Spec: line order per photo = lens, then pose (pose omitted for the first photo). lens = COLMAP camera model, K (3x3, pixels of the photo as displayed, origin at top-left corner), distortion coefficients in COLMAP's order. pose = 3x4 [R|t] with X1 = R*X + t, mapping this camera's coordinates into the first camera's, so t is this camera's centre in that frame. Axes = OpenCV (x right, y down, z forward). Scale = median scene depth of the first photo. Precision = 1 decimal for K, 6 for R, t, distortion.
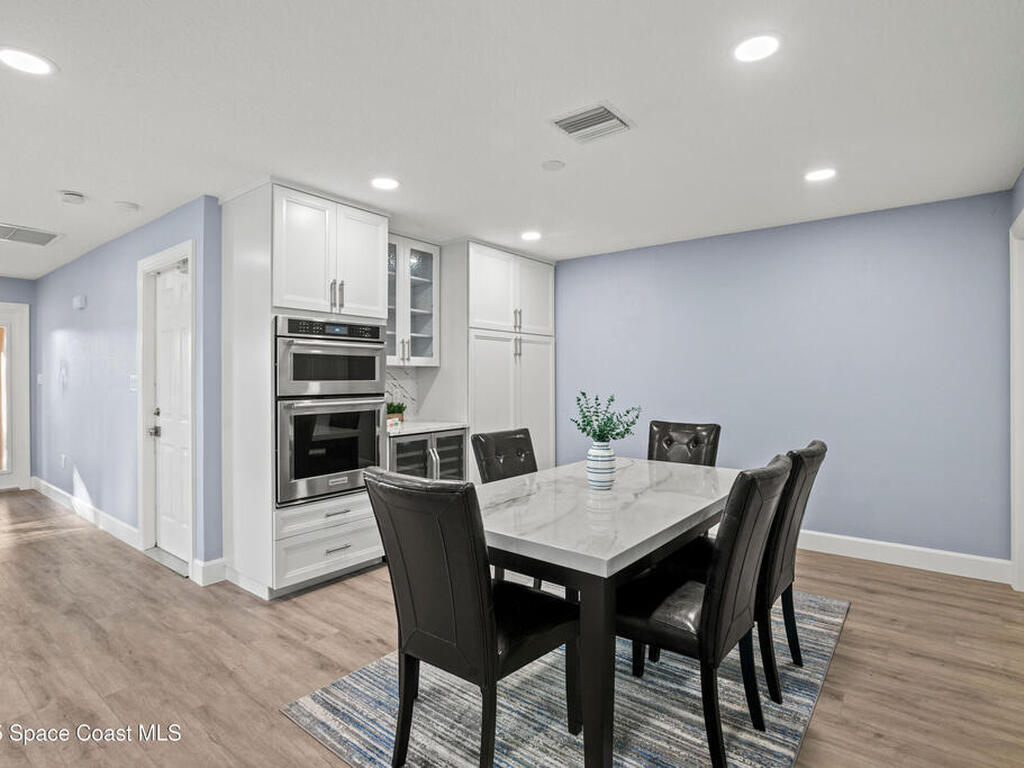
lens RADIAL K [[523.3, 0, 512.0], [0, 523.3, 384.0], [0, 0, 1]] dist [-0.018792, 0.001180]
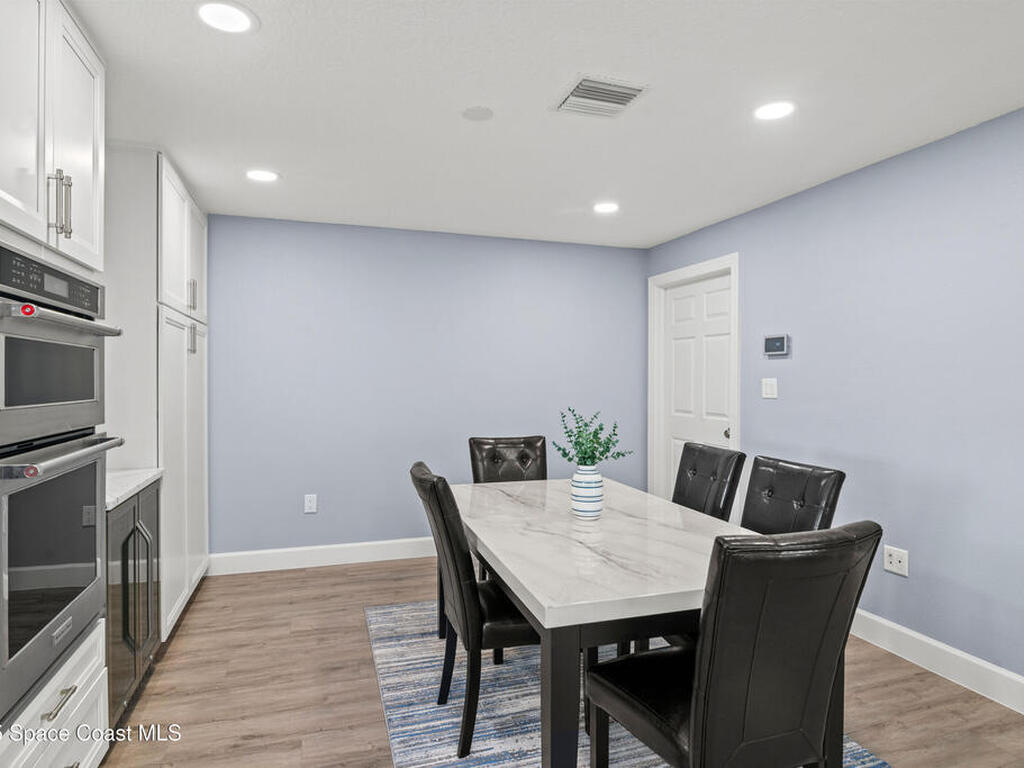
lens RADIAL K [[590.1, 0, 512.0], [0, 590.1, 384.0], [0, 0, 1]] dist [-0.092436, 0.000459]
pose [[0.527277, -0.005280, 0.849677, -0.694476], [0.013253, 0.999910, -0.002011, -0.020030], [-0.849590, 0.012321, 0.527300, 0.582710]]
